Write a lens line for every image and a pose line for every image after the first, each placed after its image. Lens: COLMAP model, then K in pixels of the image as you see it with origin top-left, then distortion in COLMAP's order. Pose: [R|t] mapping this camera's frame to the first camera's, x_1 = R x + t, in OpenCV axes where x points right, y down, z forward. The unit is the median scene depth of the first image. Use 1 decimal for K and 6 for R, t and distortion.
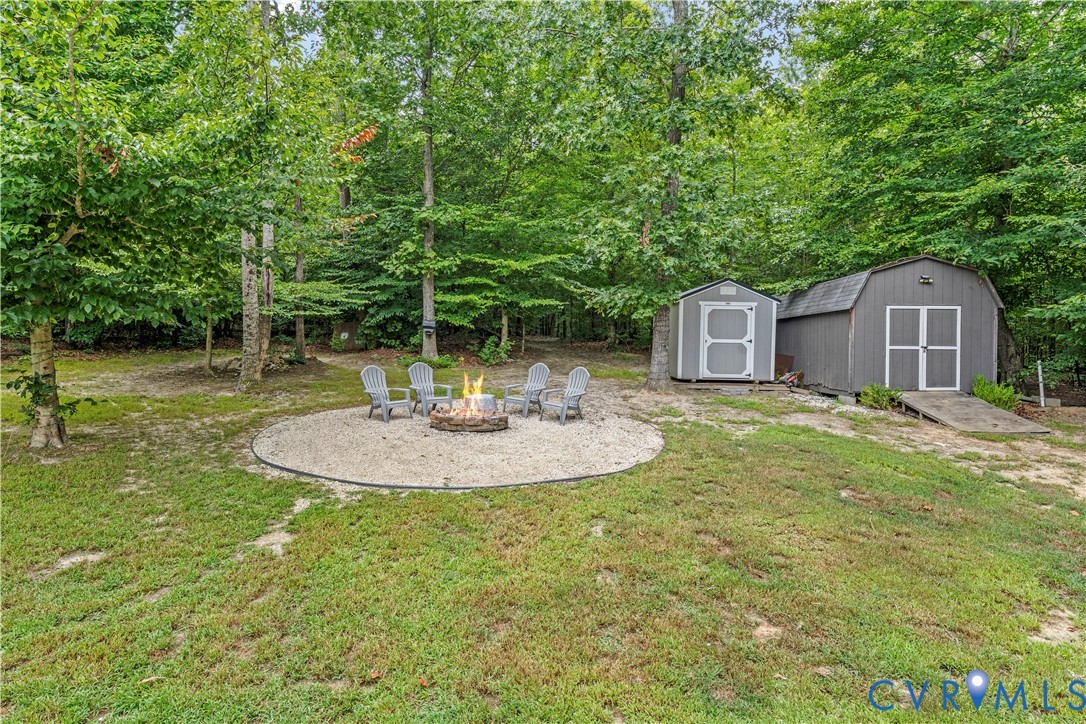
lens RADIAL K [[592.2, 0, 551.0], [0, 592.2, 353.0], [0, 0, 1]] dist [0.014466, 0.000430]
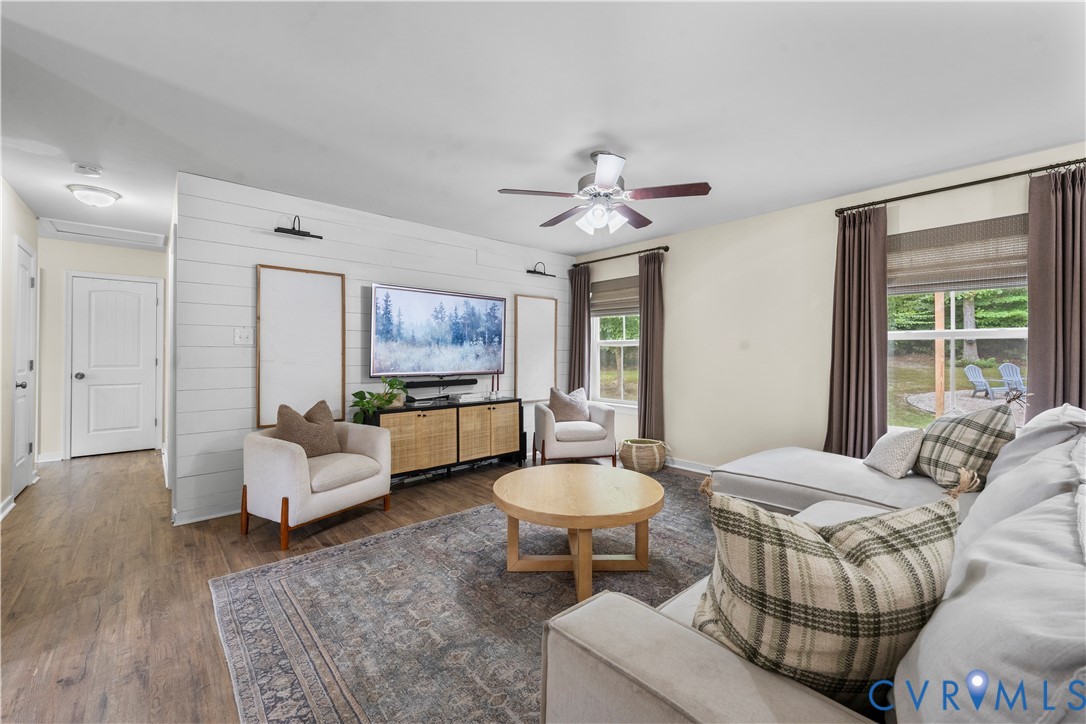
lens RADIAL K [[433.2, 0, 545.5], [0, 433.2, 350.8], [0, 0, 1]] dist [-0.005157, -0.001496]
pose [[0.659948, -0.017634, -0.751104, -0.129971], [0.005027, 0.999806, -0.019056, 0.000330], [0.751294, 0.008800, 0.659909, -0.412496]]
